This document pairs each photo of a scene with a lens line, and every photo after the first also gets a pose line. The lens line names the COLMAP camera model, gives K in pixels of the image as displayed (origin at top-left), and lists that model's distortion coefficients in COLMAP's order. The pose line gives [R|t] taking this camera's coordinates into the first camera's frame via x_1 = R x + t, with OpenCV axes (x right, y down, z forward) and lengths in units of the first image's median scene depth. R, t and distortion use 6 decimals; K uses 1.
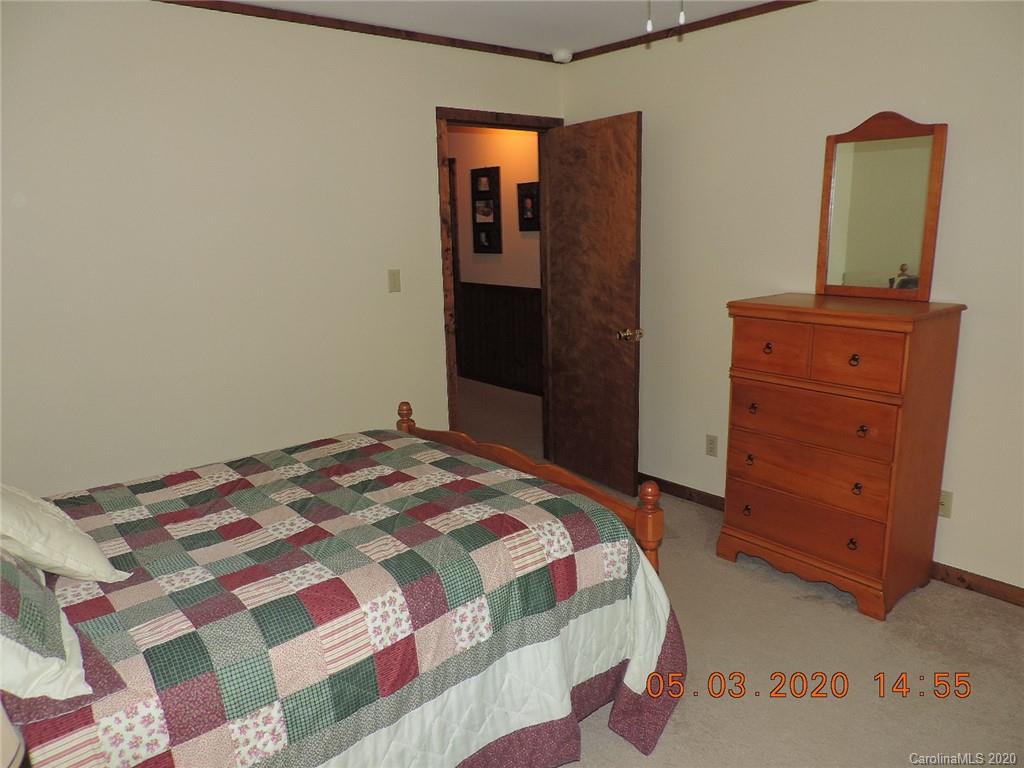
lens RADIAL K [[728.5, 0, 512.0], [0, 728.5, 384.5], [0, 0, 1]] dist [0.005445, 0.000484]
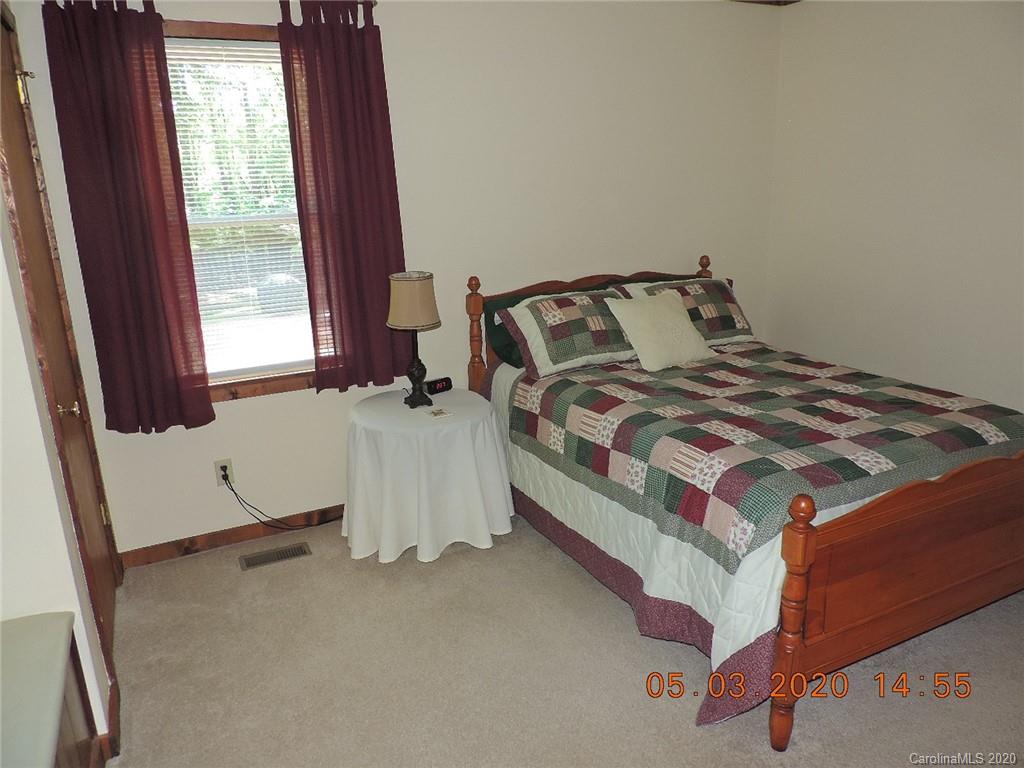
lens RADIAL K [[728.5, 0, 511.6], [0, 728.5, 386.7], [0, 0, 1]] dist [0.005445, 0.000484]
pose [[-0.218065, 0.301478, -0.928202, 1.057762], [-0.180861, 0.922132, 0.341997, -0.218023], [0.959029, 0.242453, -0.146559, 0.814772]]
